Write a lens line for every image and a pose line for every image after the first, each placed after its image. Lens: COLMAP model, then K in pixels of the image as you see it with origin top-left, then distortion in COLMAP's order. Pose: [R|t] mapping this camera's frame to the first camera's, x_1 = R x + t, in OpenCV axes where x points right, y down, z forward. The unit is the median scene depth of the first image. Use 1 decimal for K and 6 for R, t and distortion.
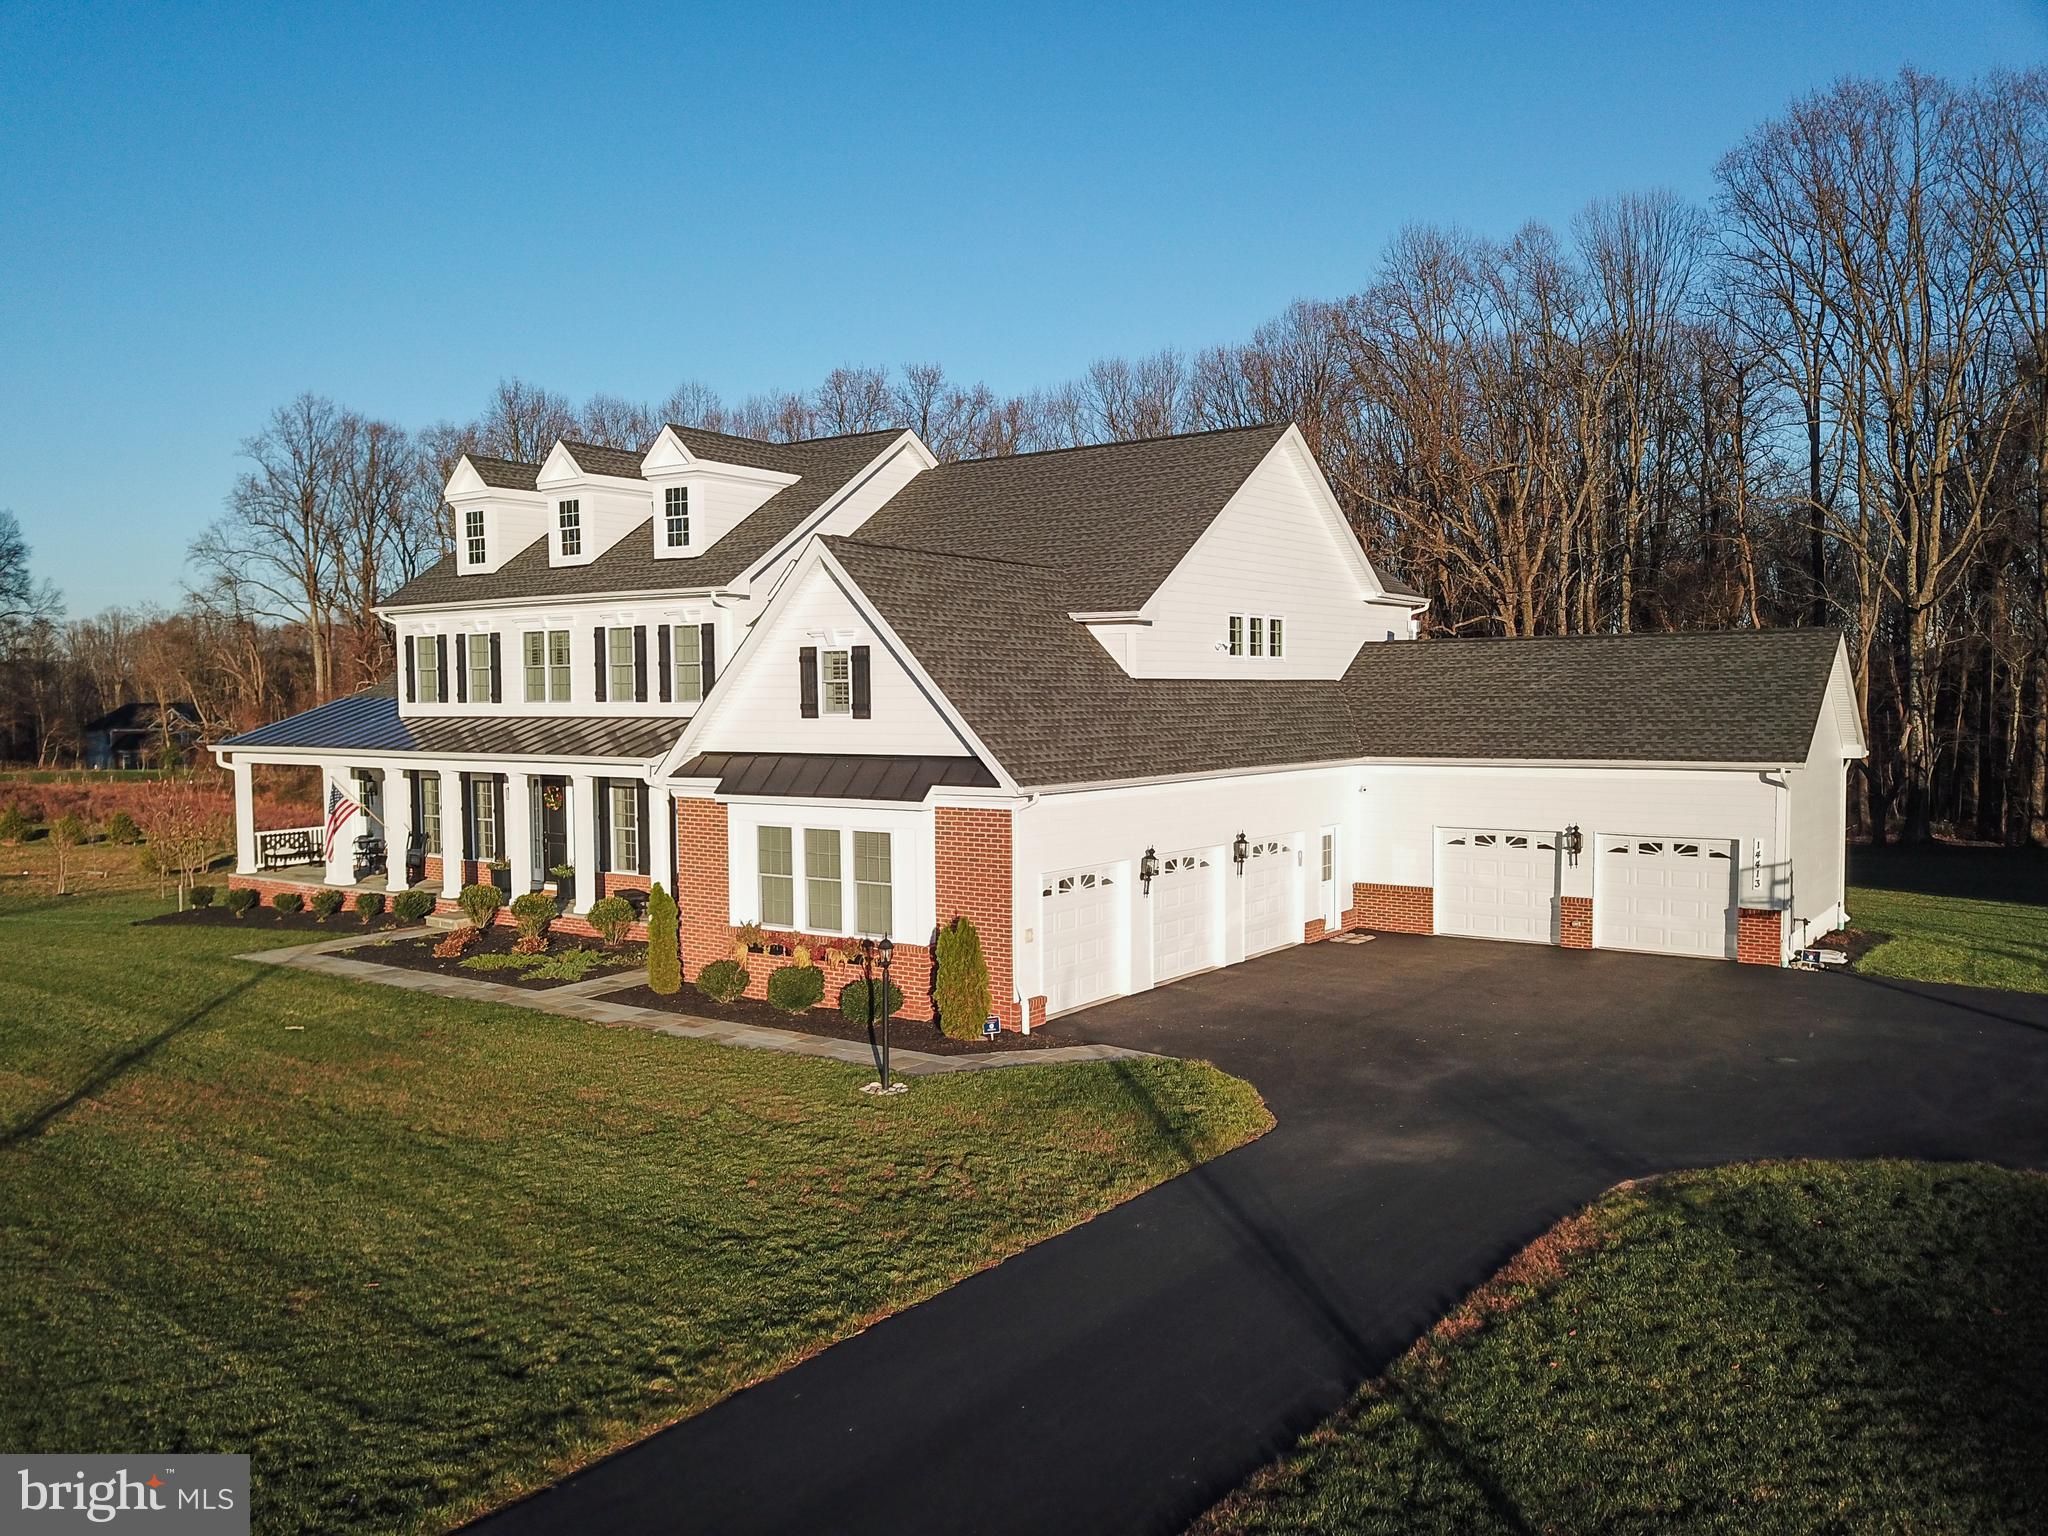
lens RADIAL K [[1563.3, 0, 1018.9], [0, 1563.3, 775.9], [0, 0, 1]] dist [0.013086, -0.000734]
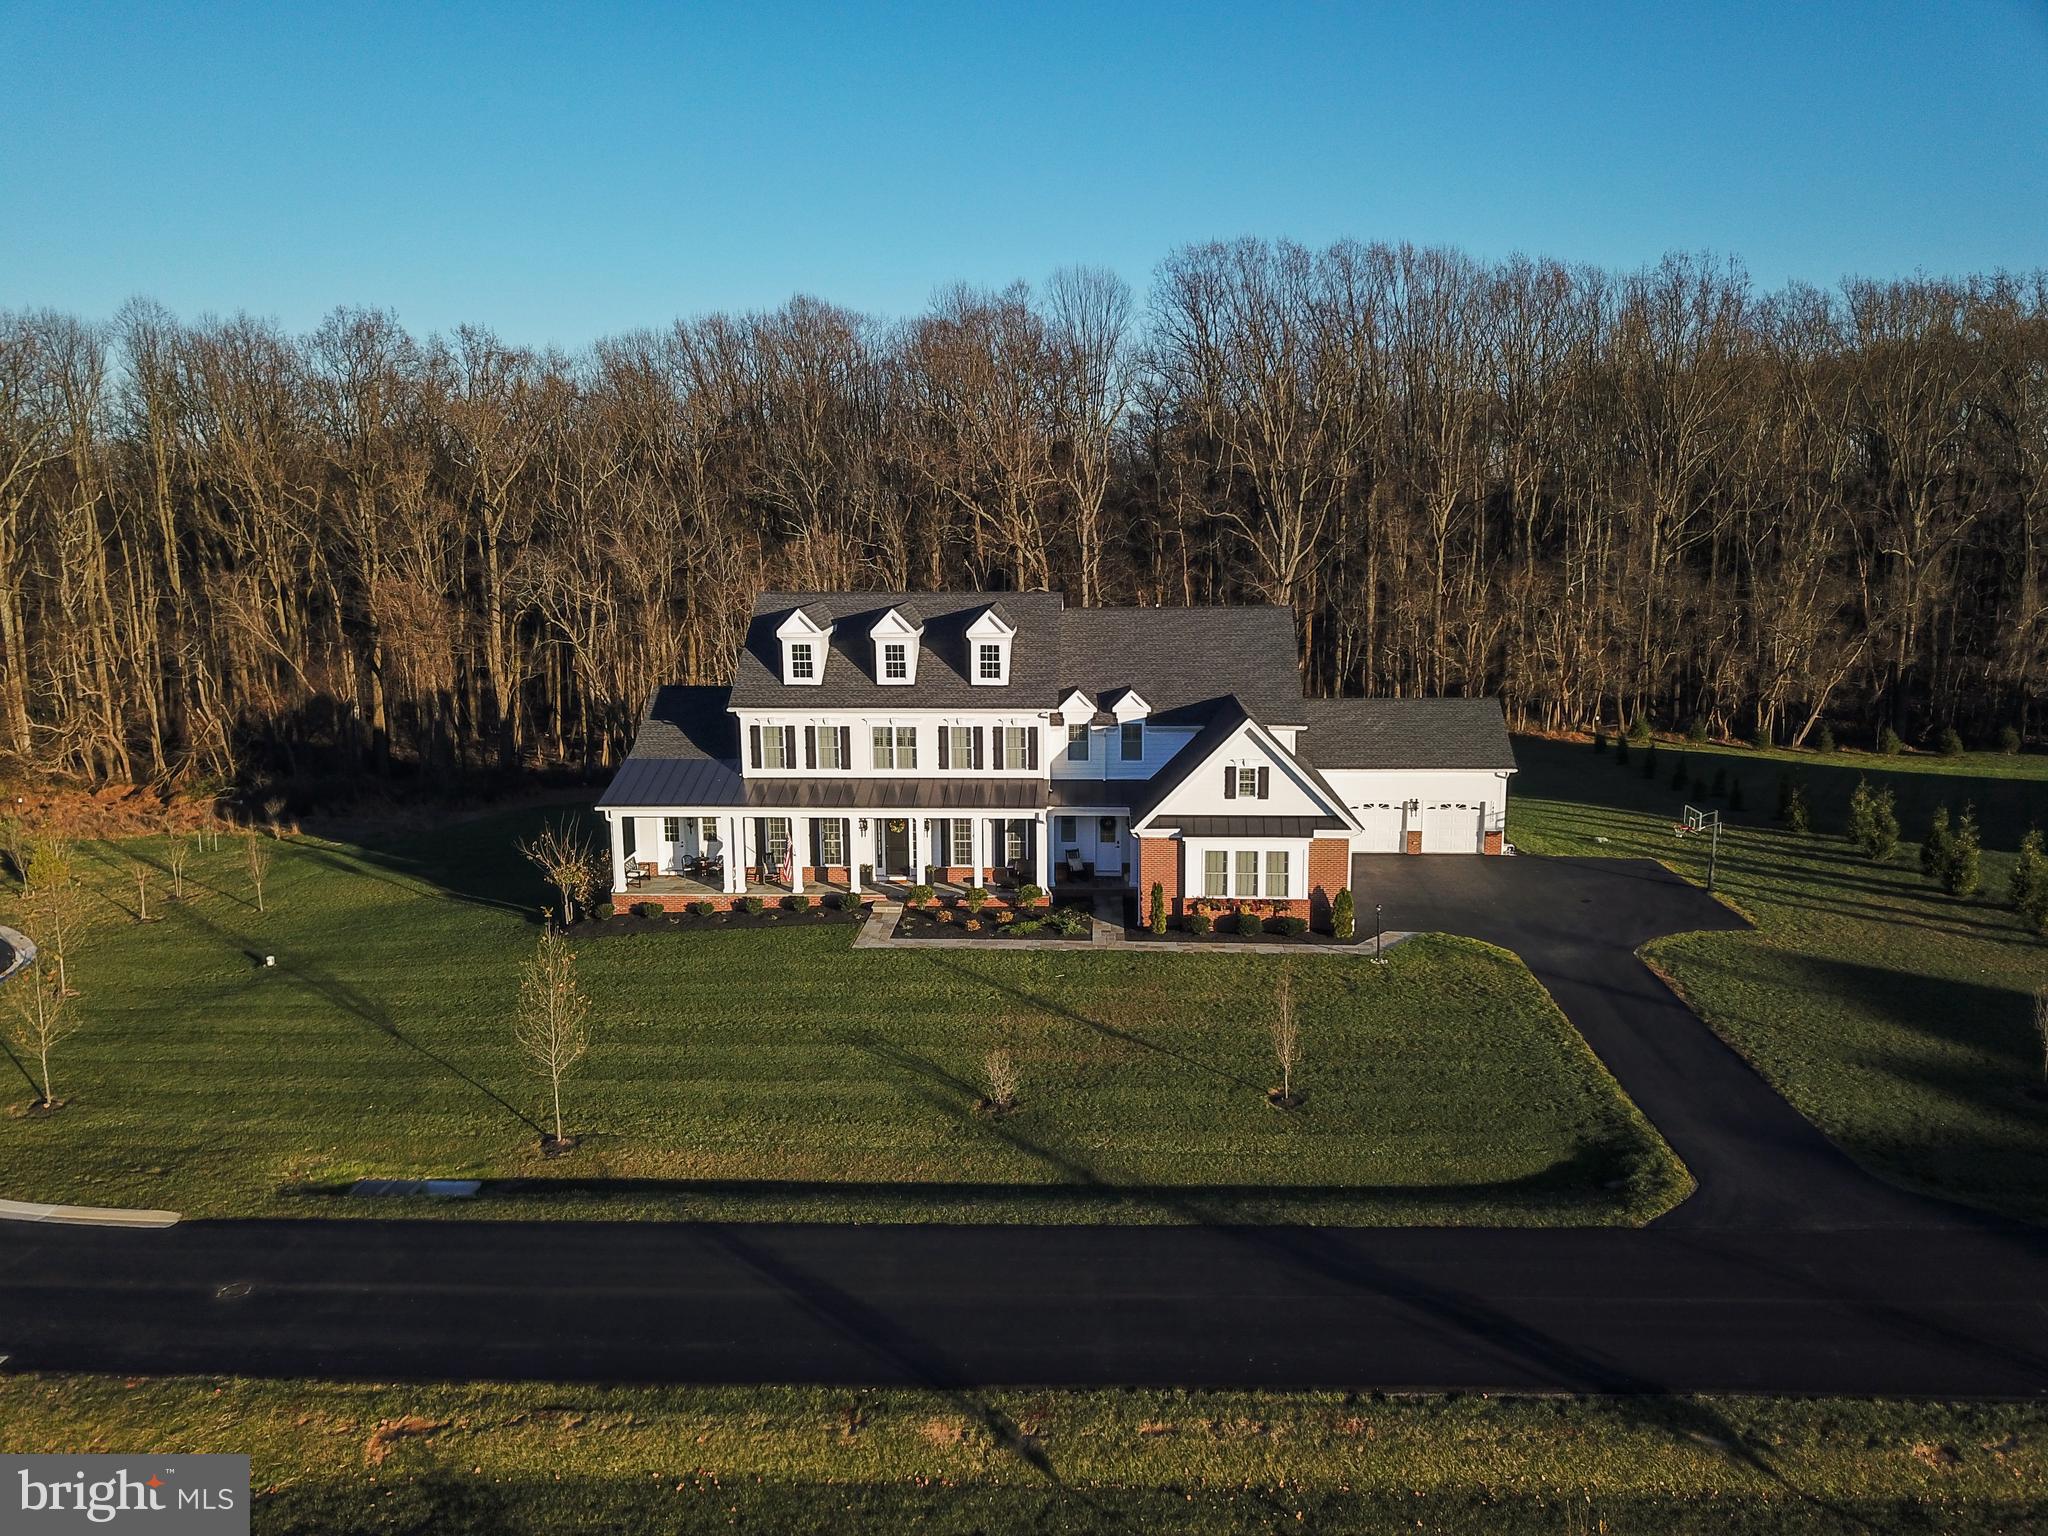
lens RADIAL K [[1552.3, 0, 1020.7], [0, 1552.3, 778.2], [0, 0, 1]] dist [0.068076, -0.125737]
pose [[0.848795, -0.090049, 0.520997, -1.302470], [0.028577, 0.991763, 0.124858, -0.297697], [-0.527949, -0.091090, 0.844377, -0.563642]]
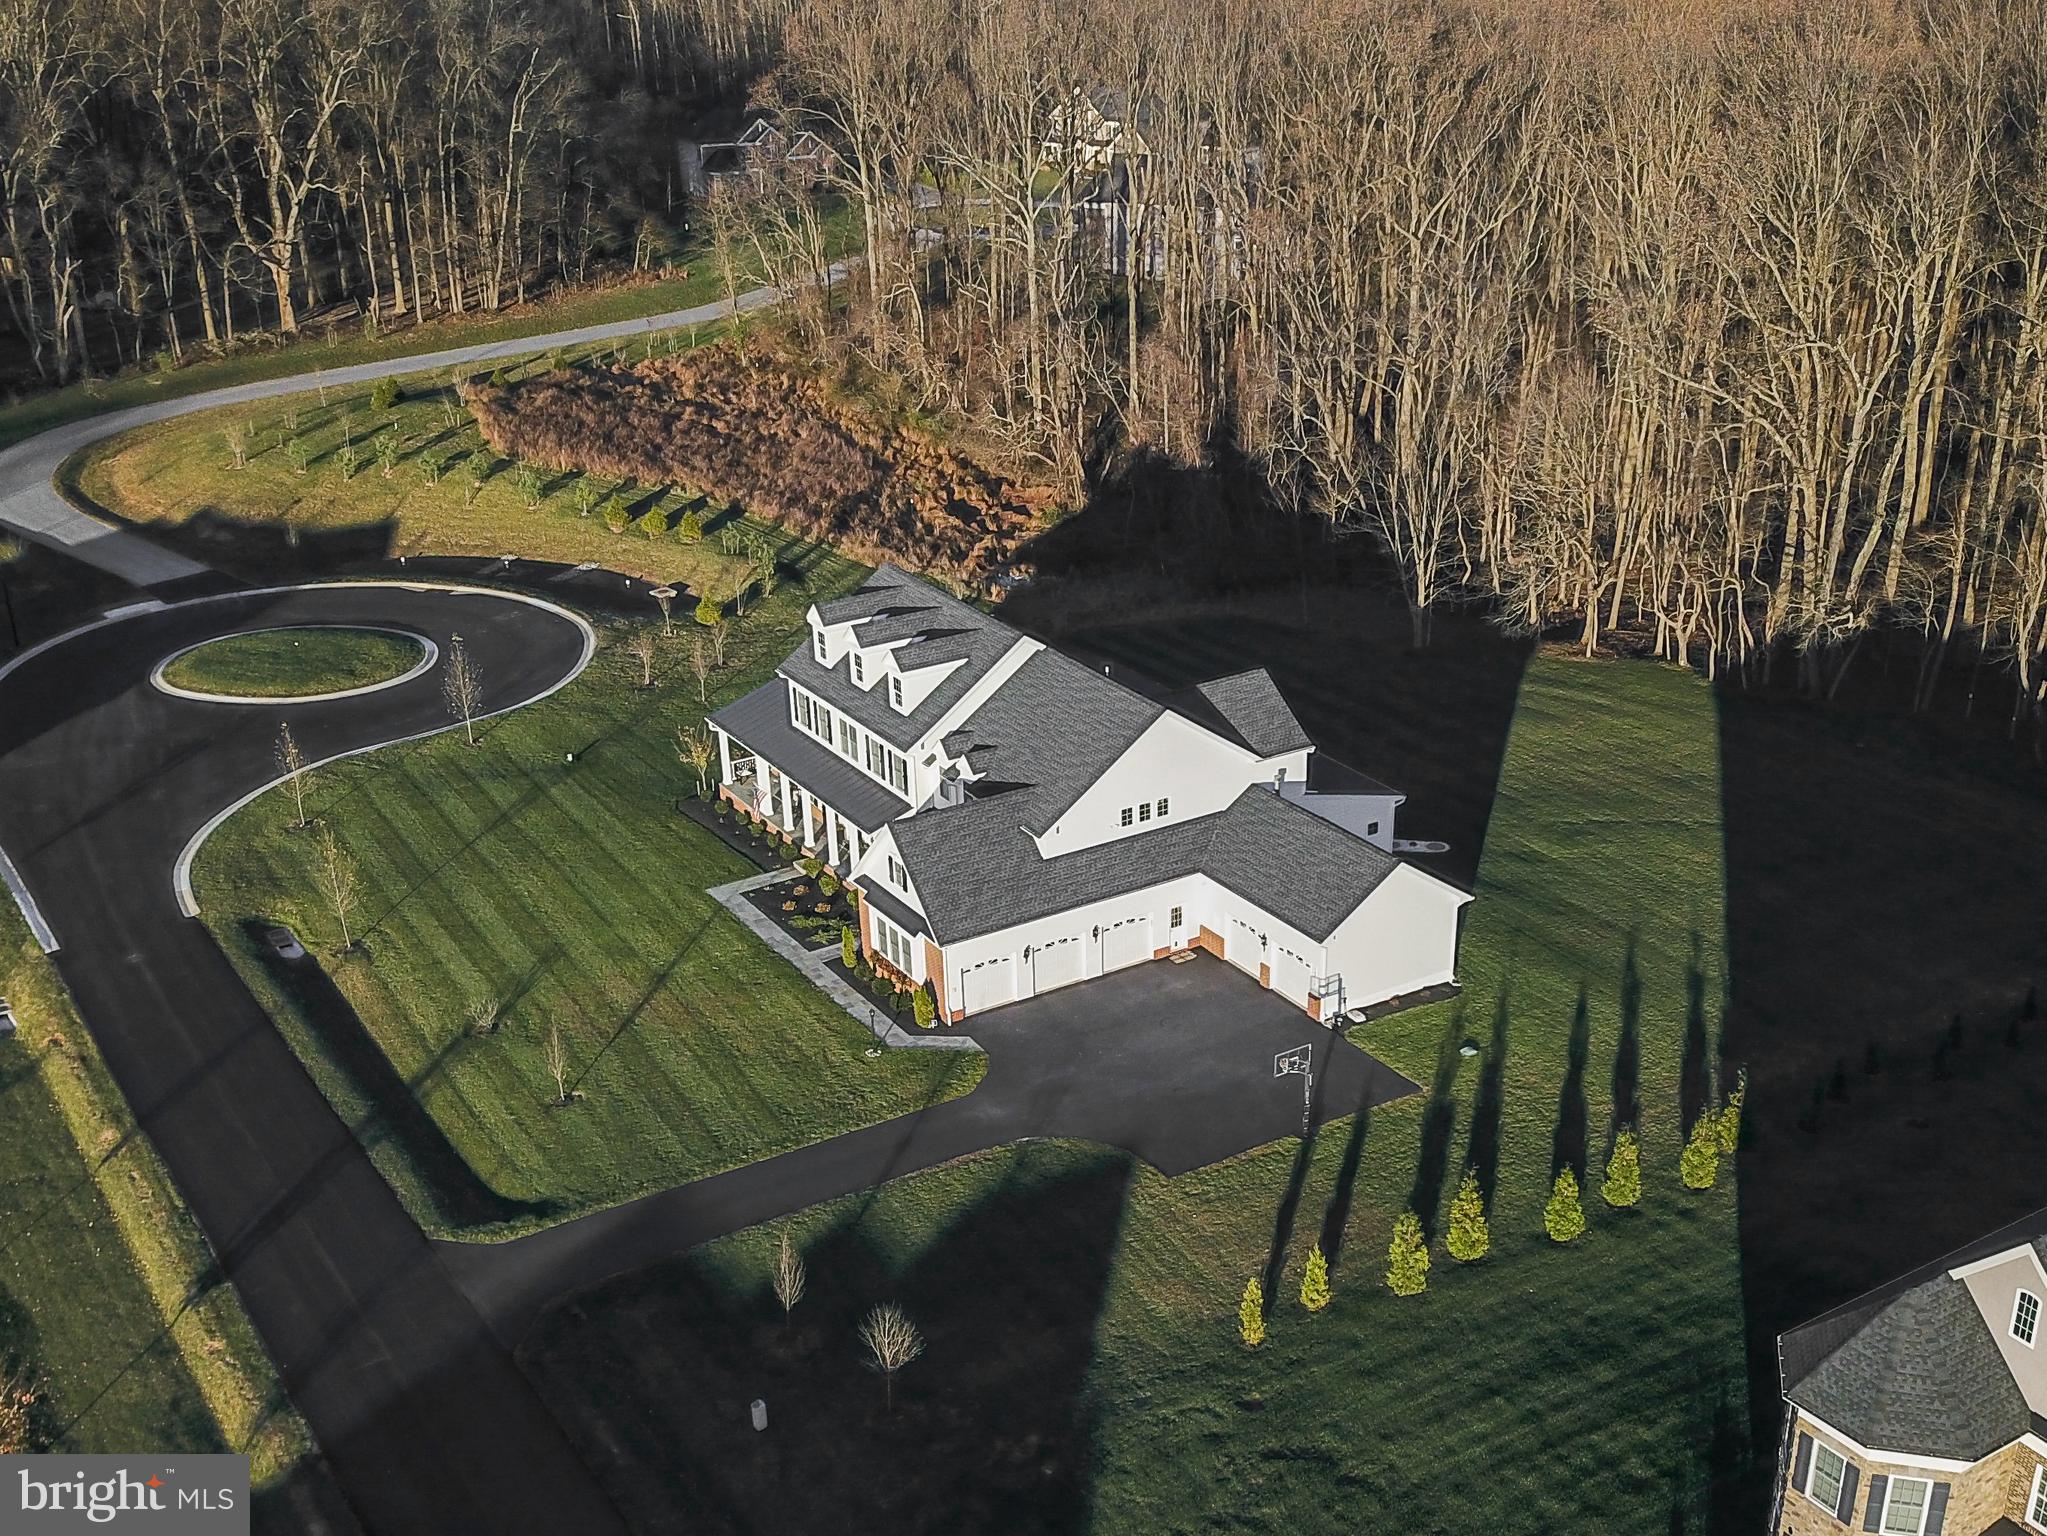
lens RADIAL K [[2300.3, 0, 1144.6], [0, 2300.3, 980.1], [0, 0, 1]] dist [0.018515, -0.040949]
pose [[0.934560, 0.168246, -0.313515, 1.235618], [-0.022216, 0.907012, 0.420518, -1.260610], [0.355112, -0.386035, 0.851394, -1.770972]]
